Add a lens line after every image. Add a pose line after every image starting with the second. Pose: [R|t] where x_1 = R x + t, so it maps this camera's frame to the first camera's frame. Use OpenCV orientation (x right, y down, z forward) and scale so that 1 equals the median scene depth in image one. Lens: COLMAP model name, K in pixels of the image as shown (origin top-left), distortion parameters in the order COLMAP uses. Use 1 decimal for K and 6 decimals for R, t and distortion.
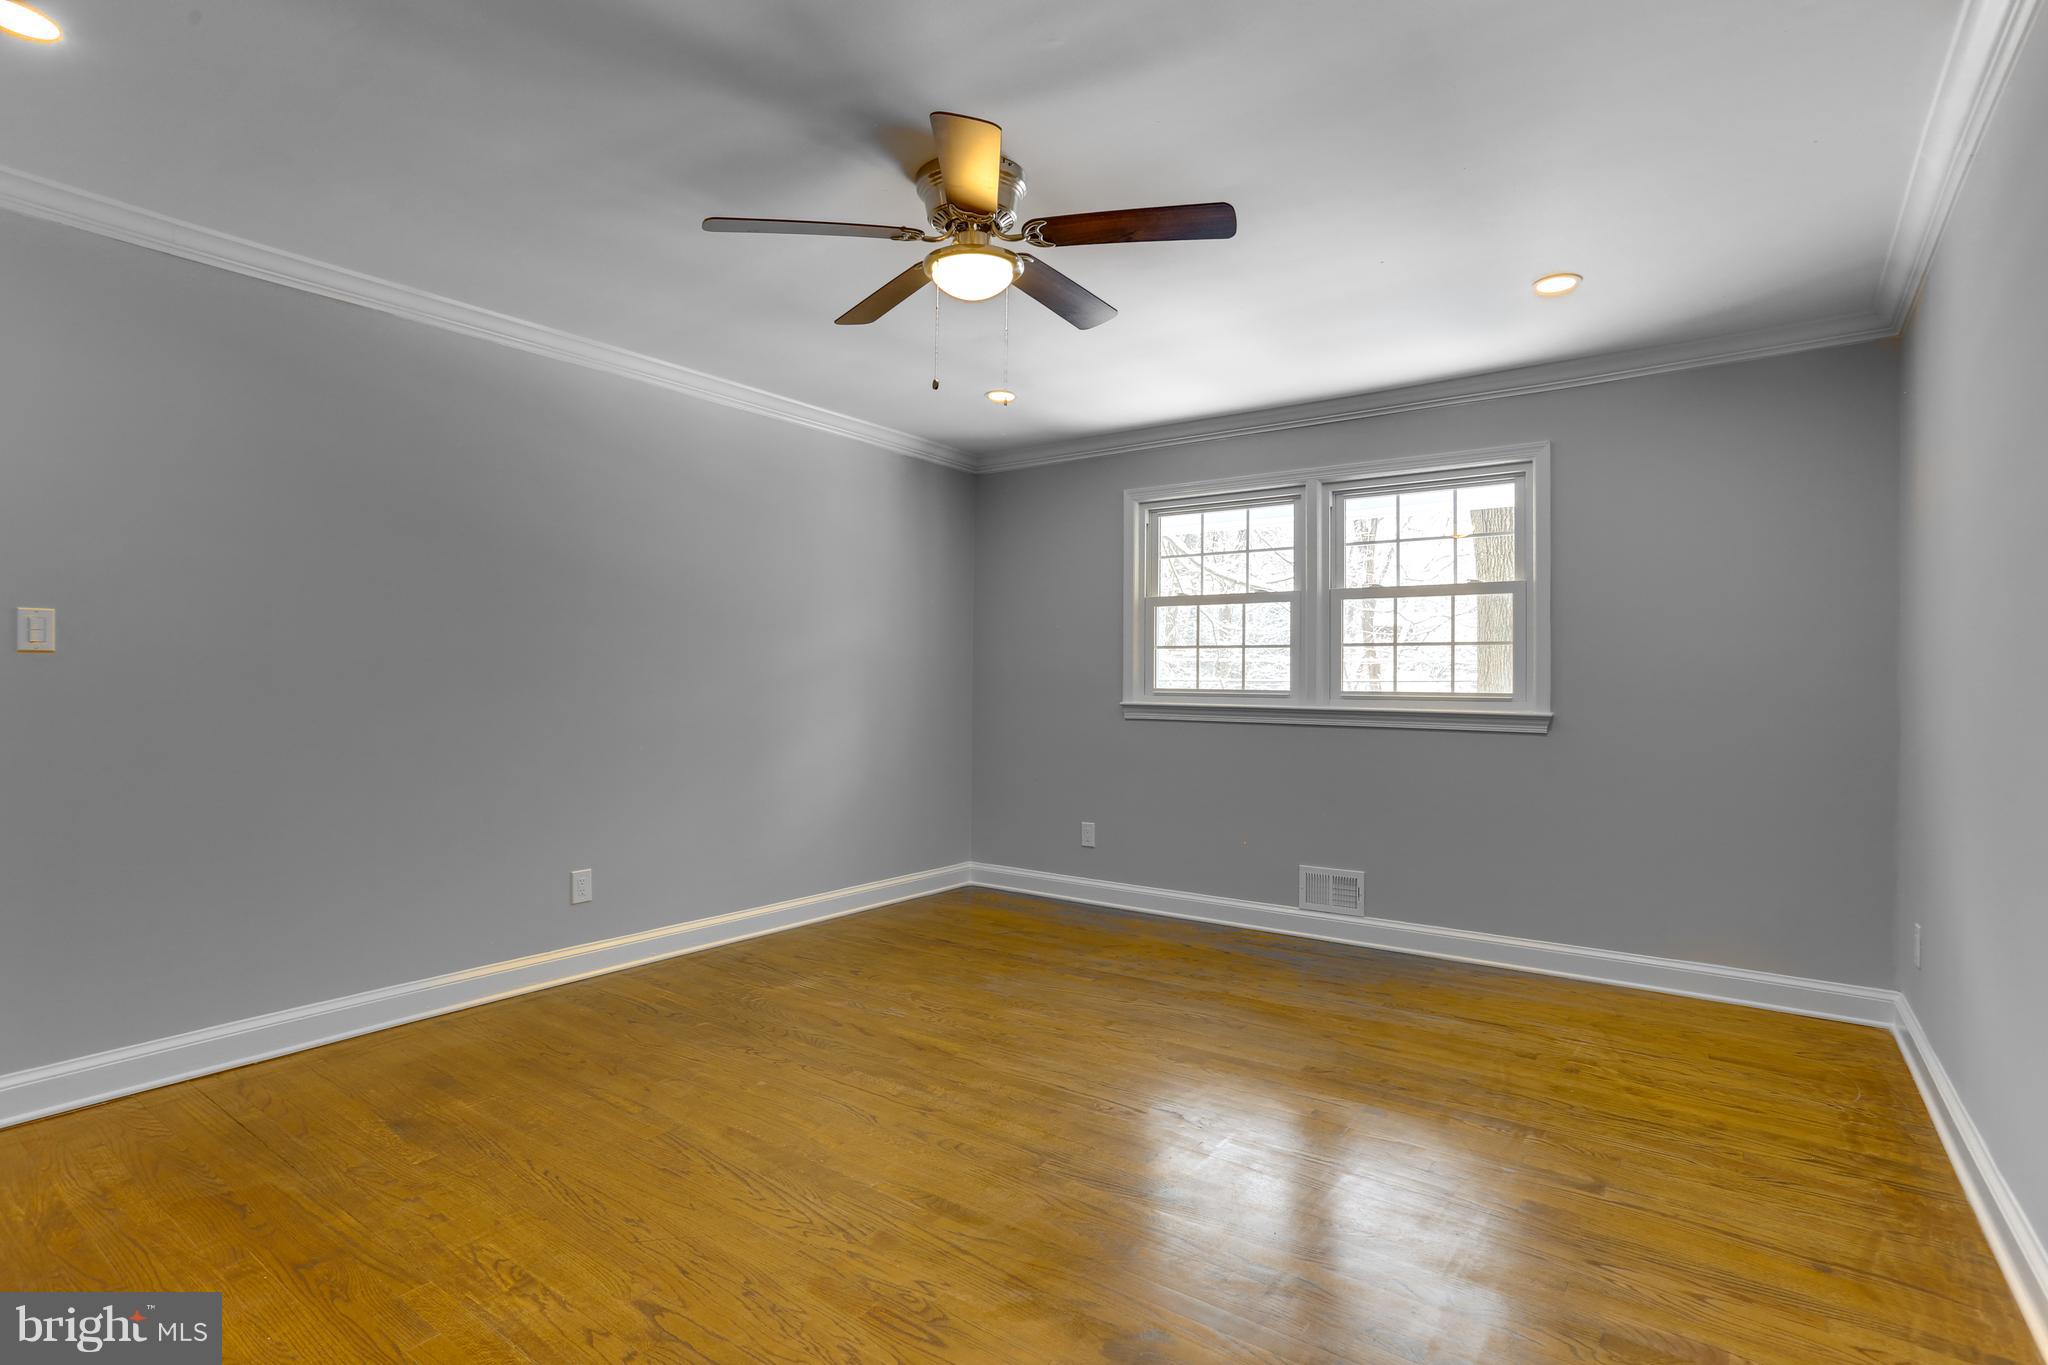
lens RADIAL K [[962.1, 0, 1024.0], [0, 962.1, 682.5], [0, 0, 1]] dist [-0.012802, -0.000174]
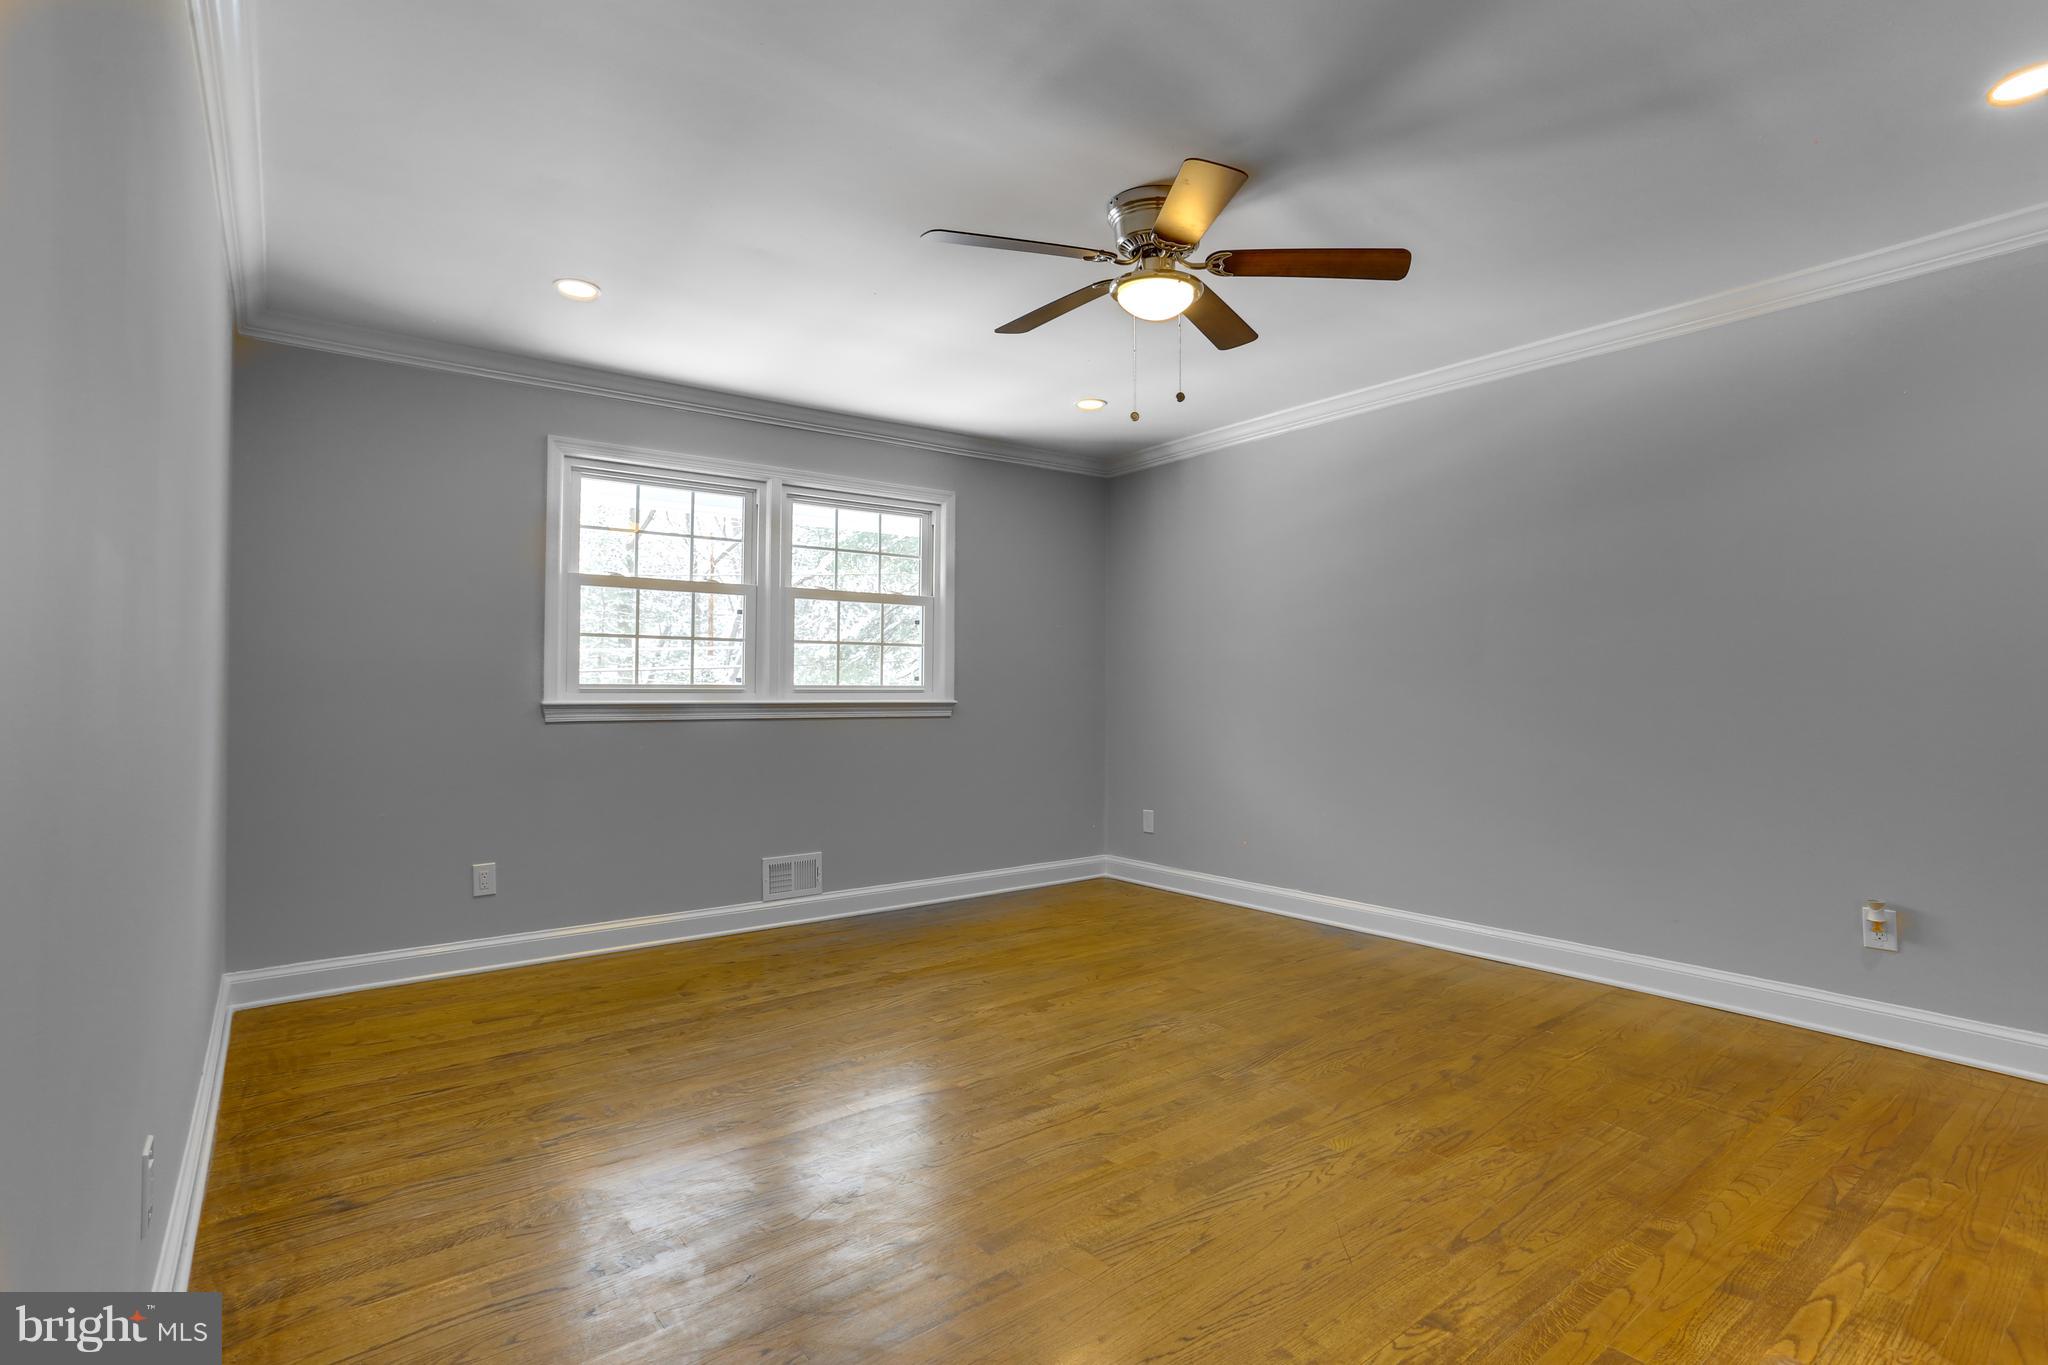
lens RADIAL K [[998.0, 0, 1014.3], [0, 998.0, 678.1], [0, 0, 1]] dist [-0.007618, 0.000090]
pose [[0.319993, -0.004025, 0.947411, -0.659832], [-0.003401, 0.999980, 0.005397, -0.005823], [-0.947414, -0.004949, 0.319972, 0.443413]]
